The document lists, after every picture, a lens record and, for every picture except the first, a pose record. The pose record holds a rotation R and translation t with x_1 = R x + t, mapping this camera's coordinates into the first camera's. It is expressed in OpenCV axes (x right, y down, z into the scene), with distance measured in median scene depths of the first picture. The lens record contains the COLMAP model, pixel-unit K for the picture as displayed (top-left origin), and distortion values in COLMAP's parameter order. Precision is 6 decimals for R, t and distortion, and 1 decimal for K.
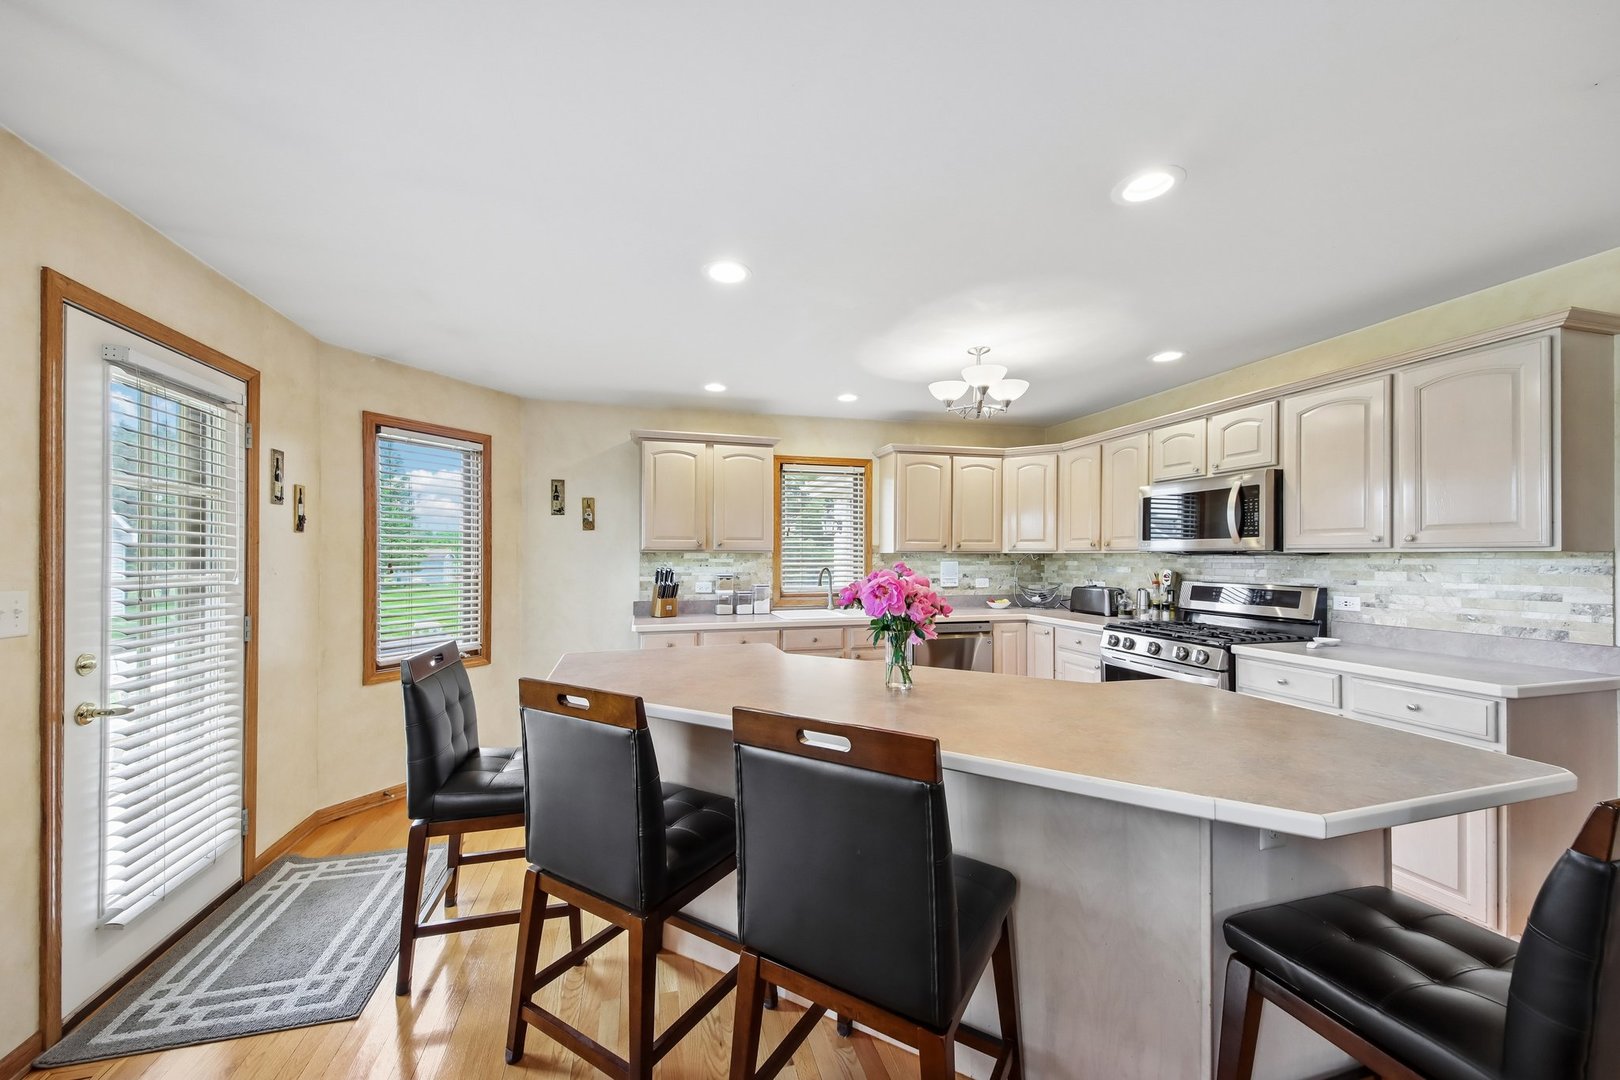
lens RADIAL K [[583.3, 0, 798.3], [0, 583.3, 564.0], [0, 0, 1]] dist [0.032933, -0.000332]
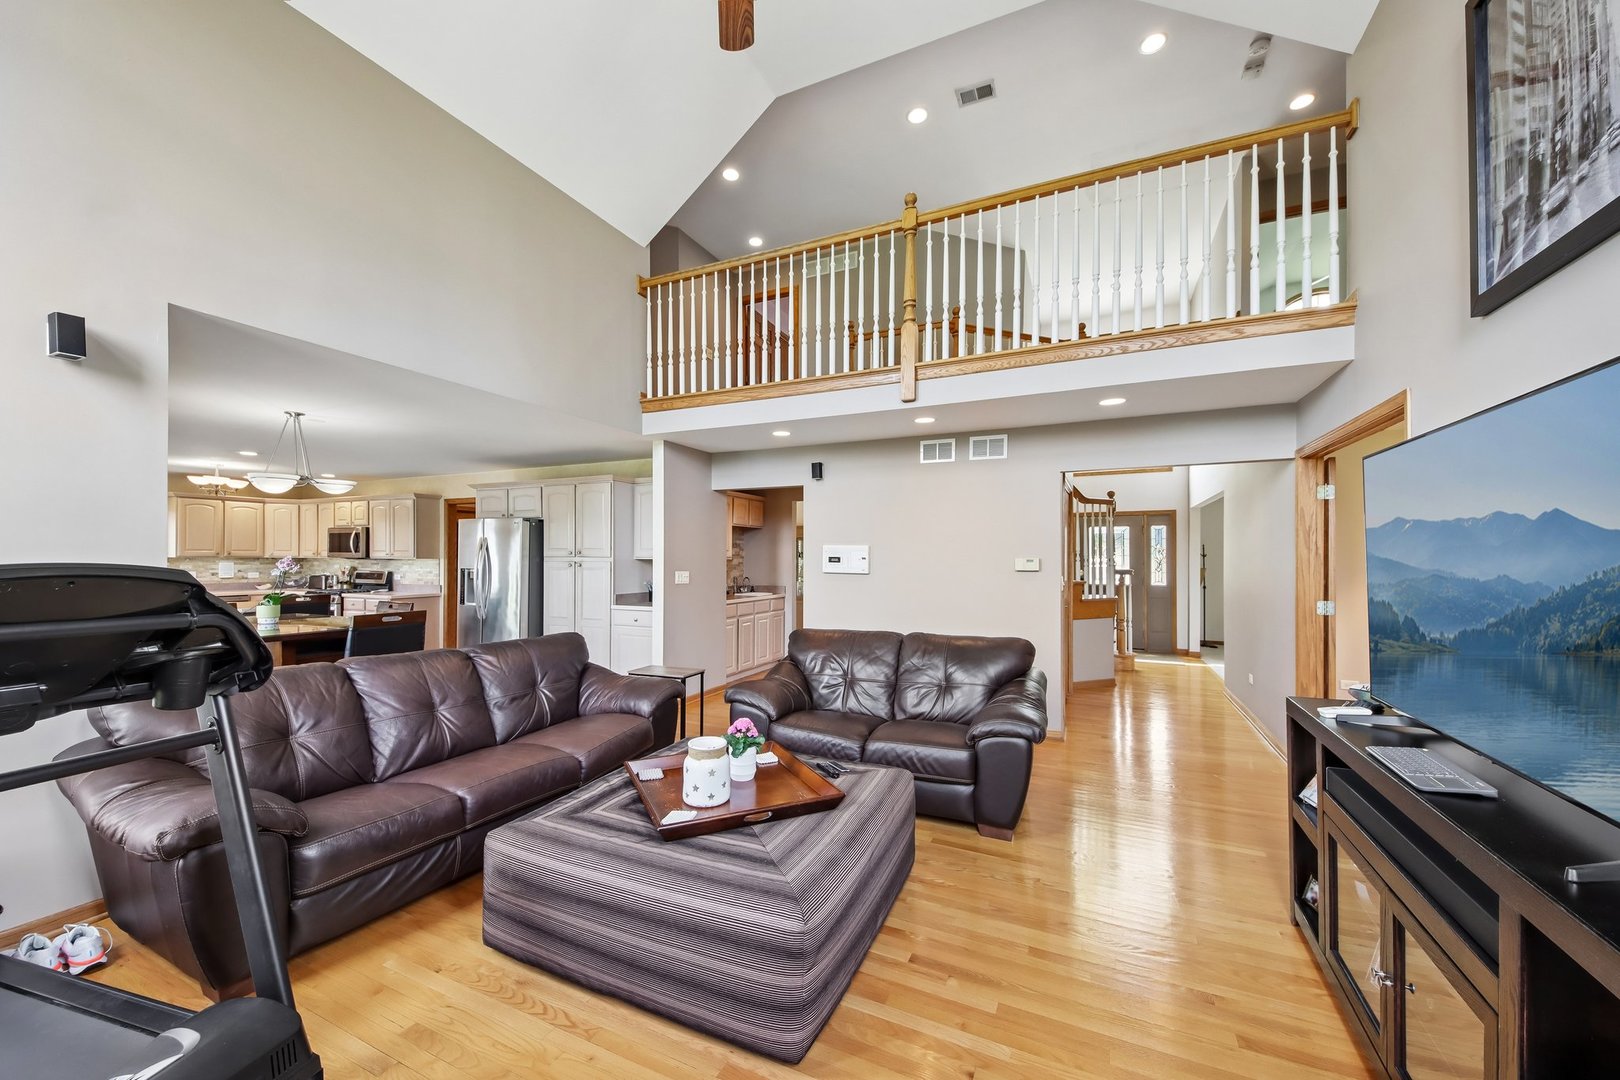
lens RADIAL K [[612.2, 0, 799.8], [0, 612.2, 553.6], [0, 0, 1]] dist [0.019196, -0.006884]
pose [[0.650030, 0.008810, 0.759857, -0.018934], [0.006311, 0.999836, -0.016991, 0.012727], [-0.759882, 0.015841, 0.649868, -1.627249]]
